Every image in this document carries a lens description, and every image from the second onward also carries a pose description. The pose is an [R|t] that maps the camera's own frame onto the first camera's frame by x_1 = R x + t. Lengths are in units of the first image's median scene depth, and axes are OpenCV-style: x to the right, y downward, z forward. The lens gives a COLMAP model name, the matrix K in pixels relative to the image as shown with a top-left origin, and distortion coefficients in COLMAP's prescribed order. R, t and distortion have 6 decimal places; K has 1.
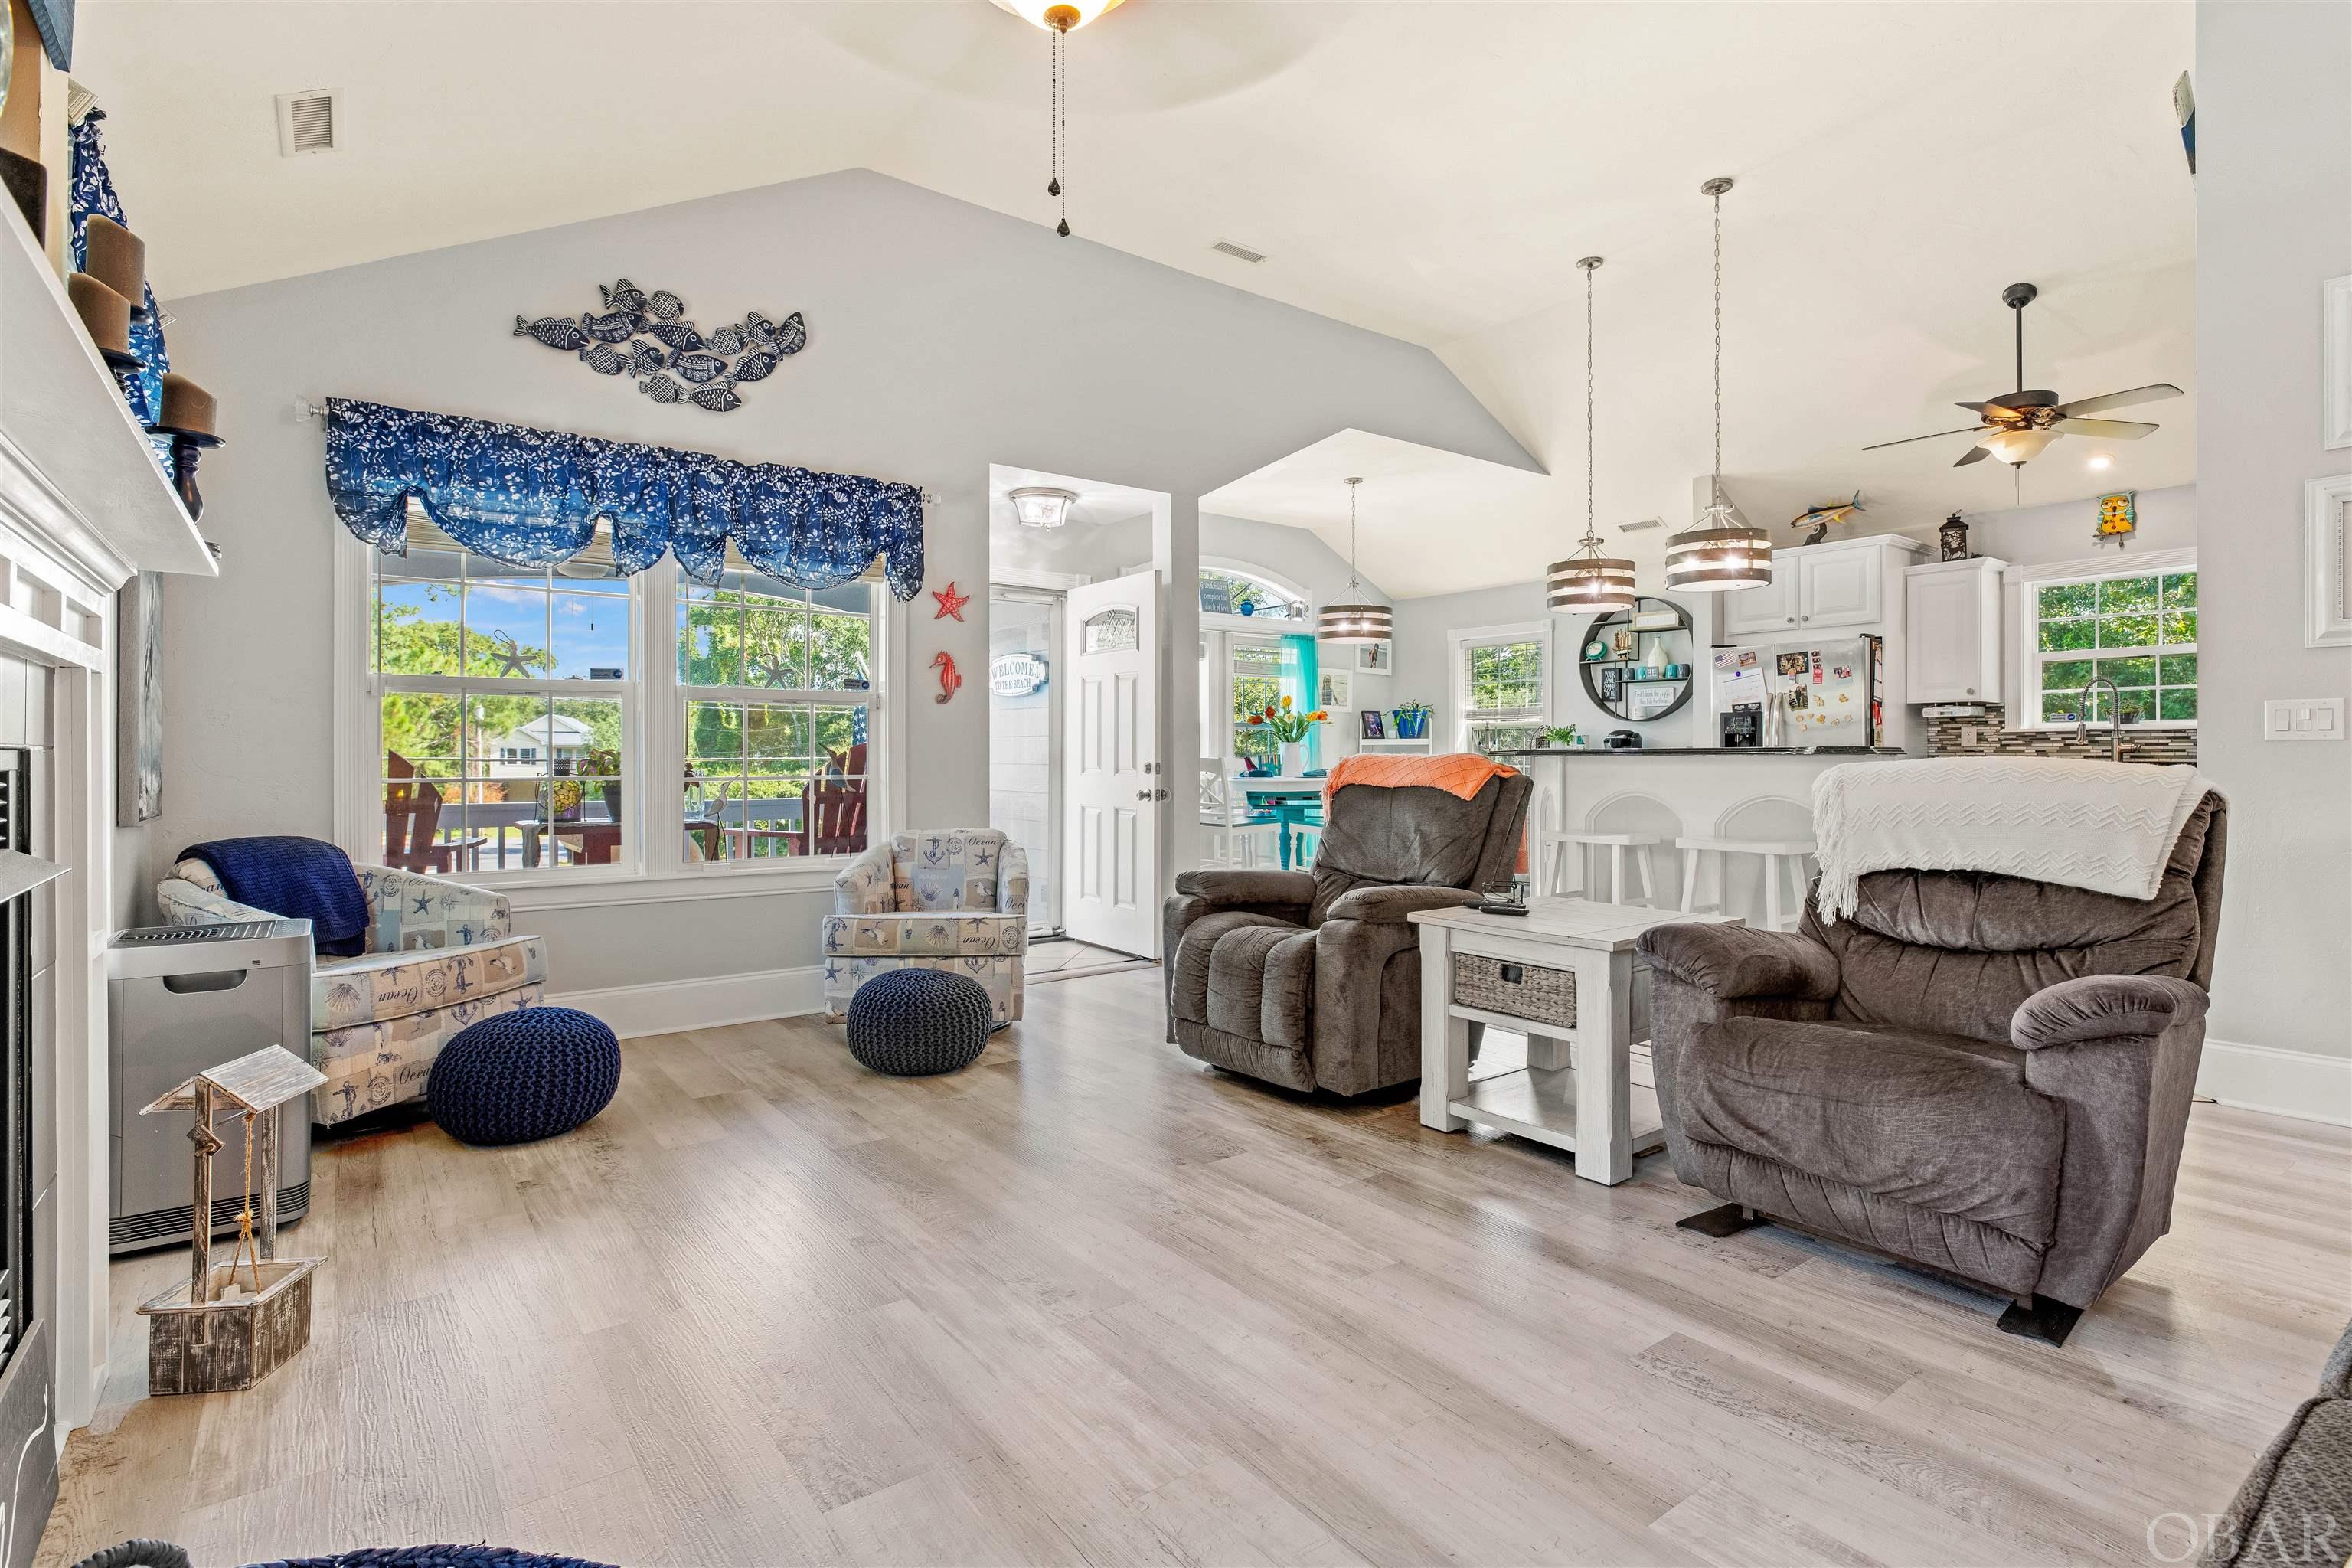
lens RADIAL K [[1147.8, 0, 1192.9], [0, 1147.8, 751.0], [0, 0, 1]] dist [-0.002943, 0.003015]
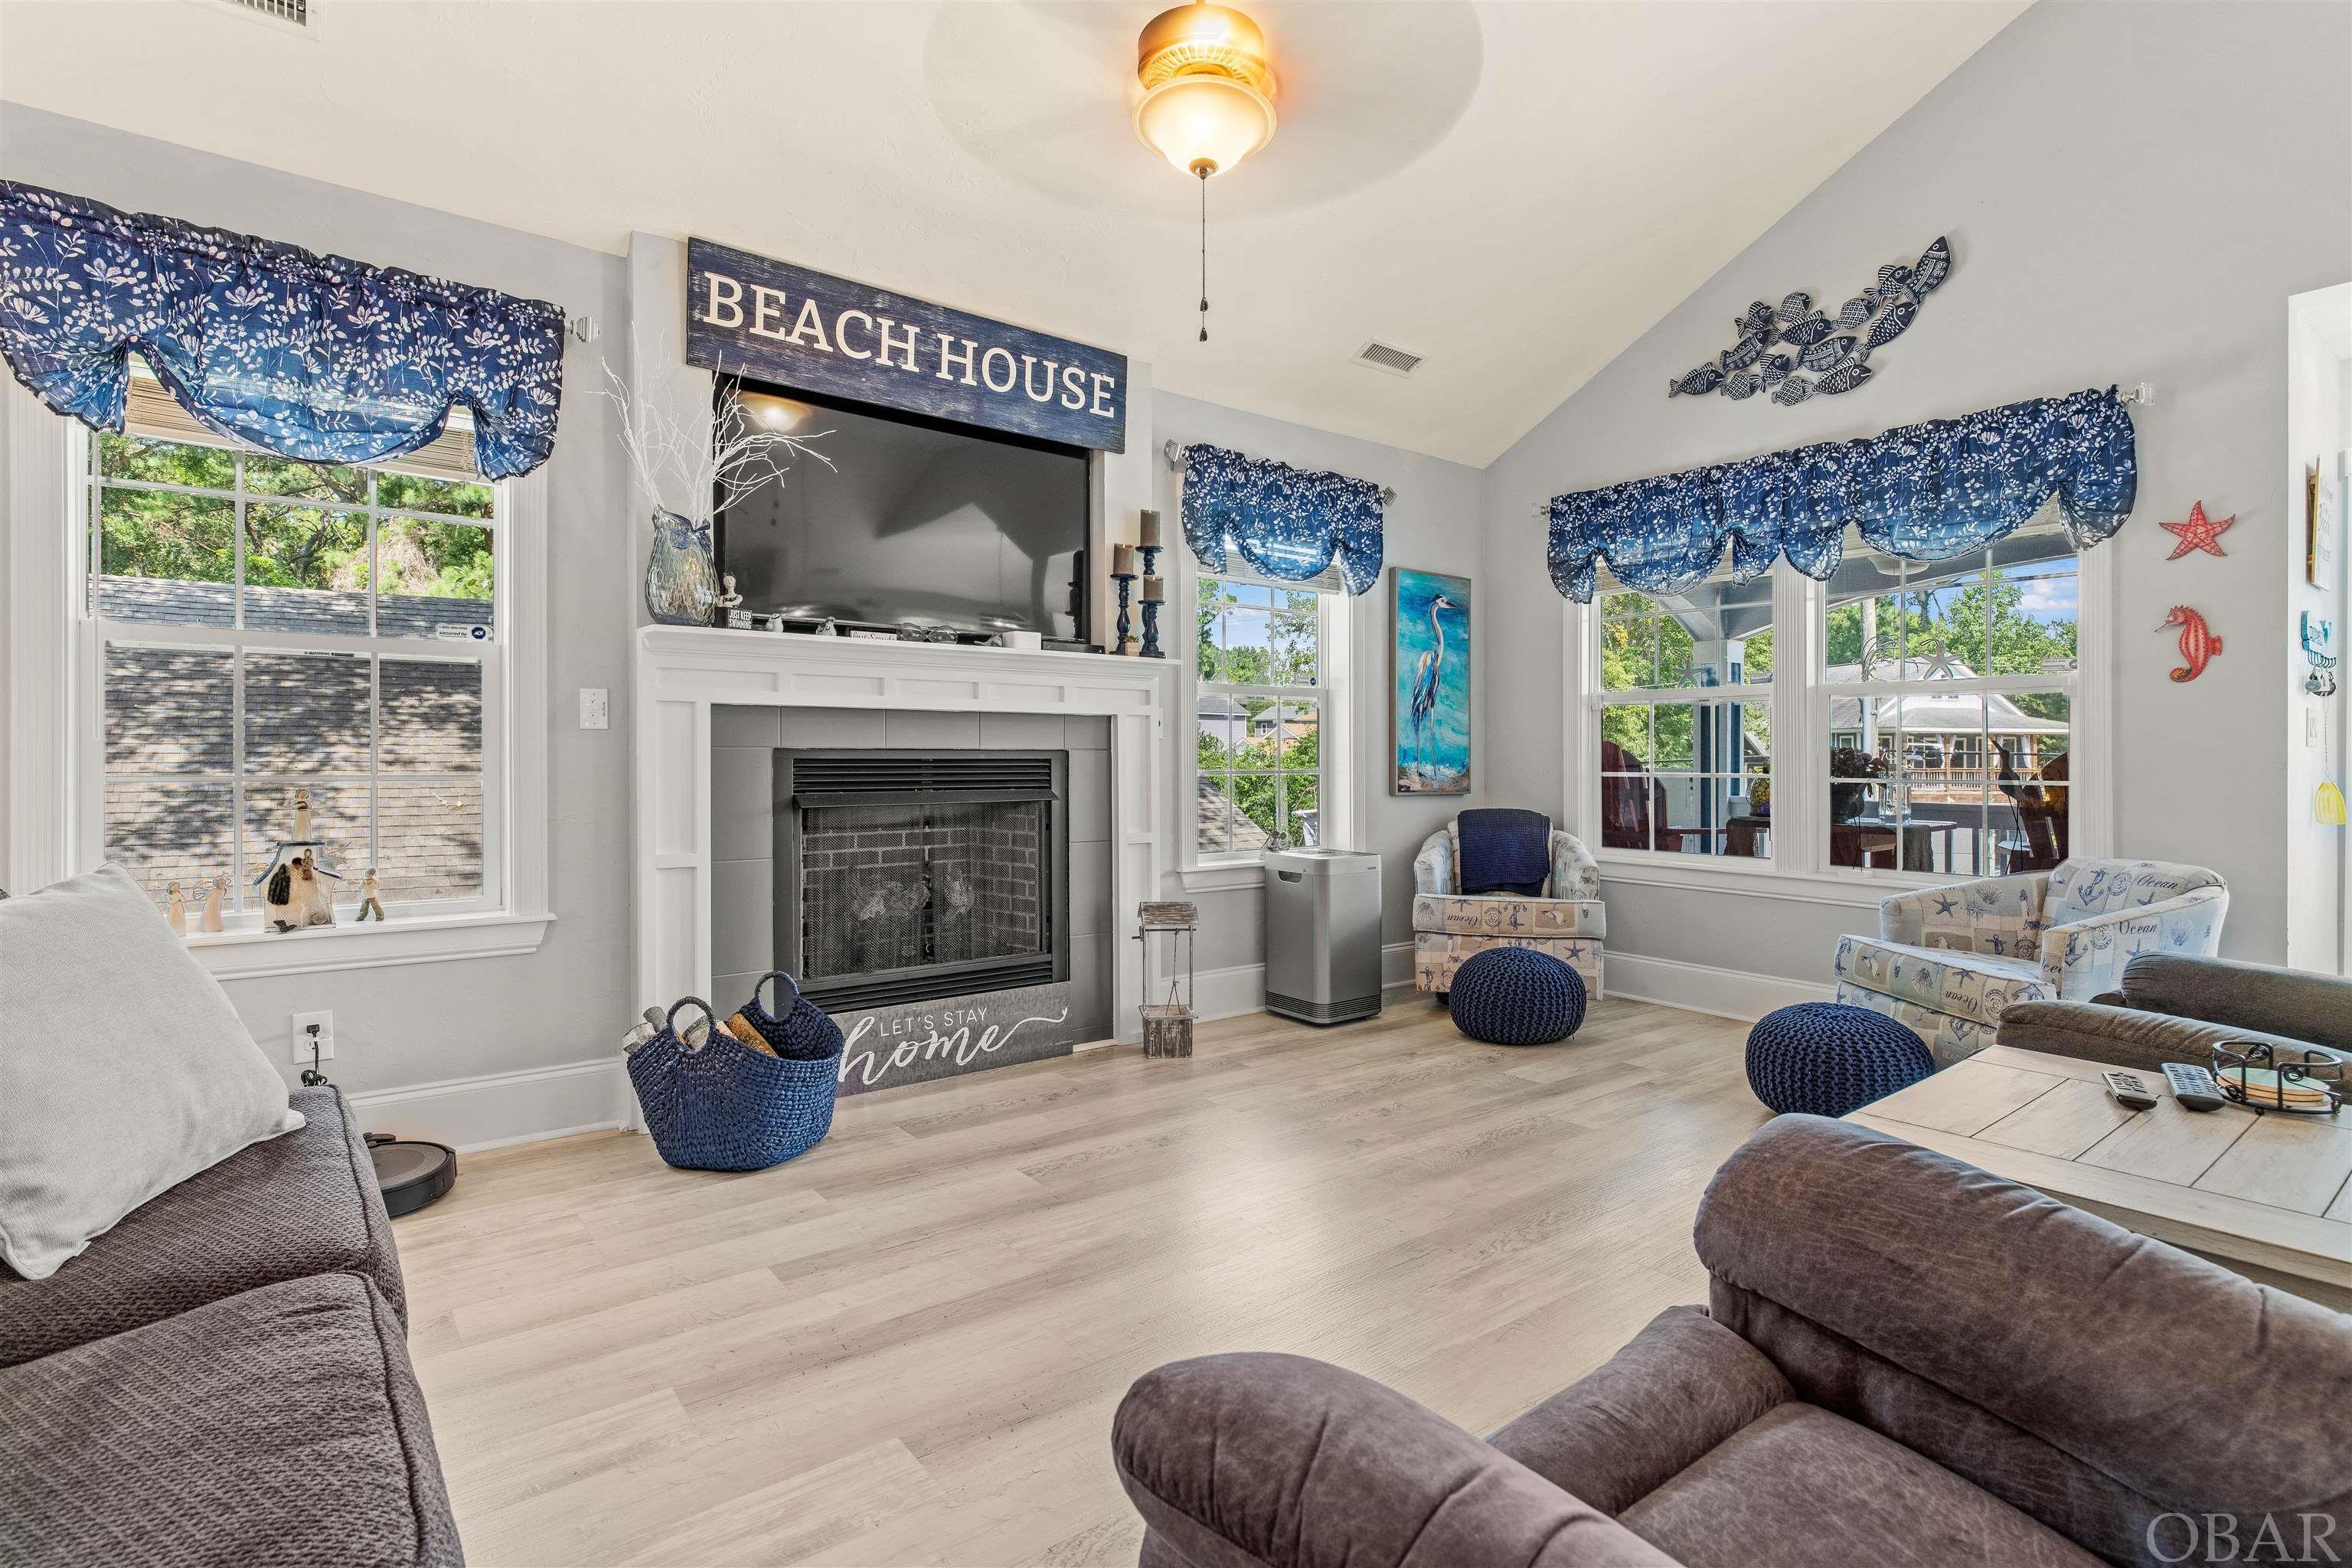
lens RADIAL K [[1147.8, 0, 1183.5], [0, 1147.8, 766.1], [0, 0, 1]] dist [-0.002943, 0.003015]
pose [[0.008272, 0.011824, -0.999896, 0.471496], [0.001580, 0.999929, 0.011838, 0.000811], [0.999965, -0.001678, 0.008252, 0.394986]]
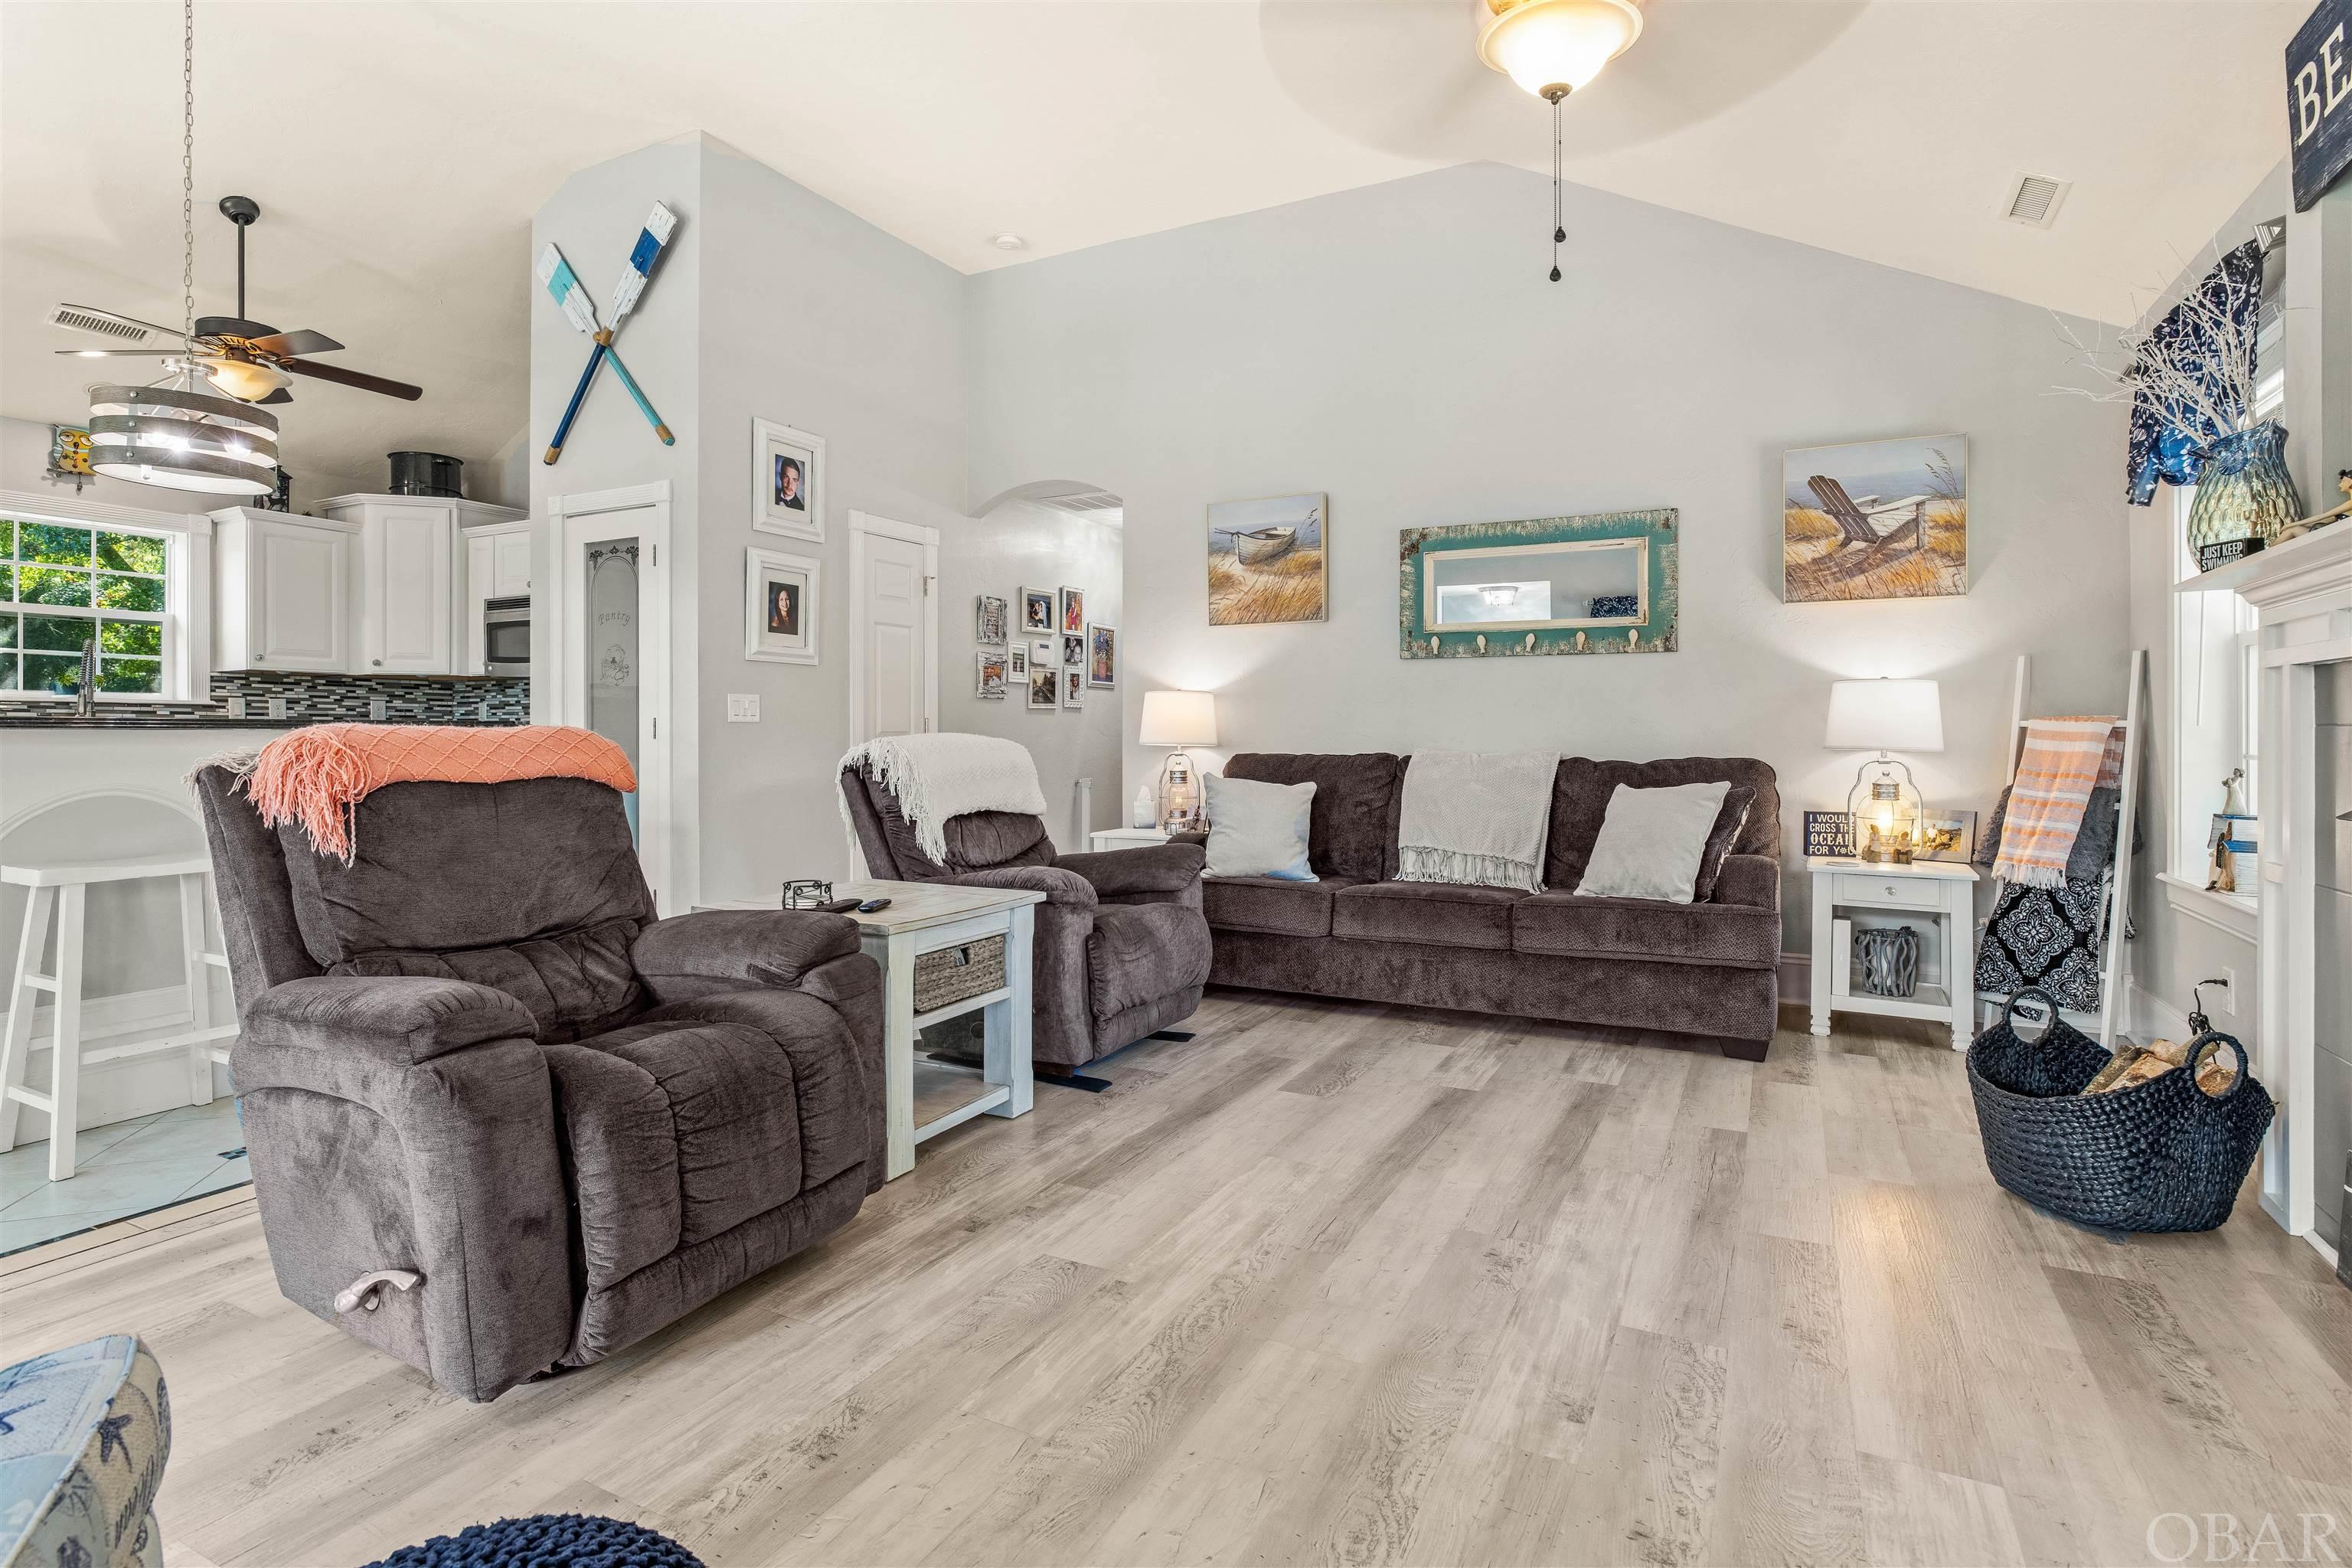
lens RADIAL K [[1147.8, 0, 1187.2], [0, 1147.8, 740.7], [0, 0, 1]] dist [-0.002943, 0.003015]
pose [[-0.429837, -0.004249, 0.902897, -0.406491], [-0.006148, 0.999980, 0.001779, 0.005741], [-0.902886, -0.004787, -0.429854, 0.751180]]
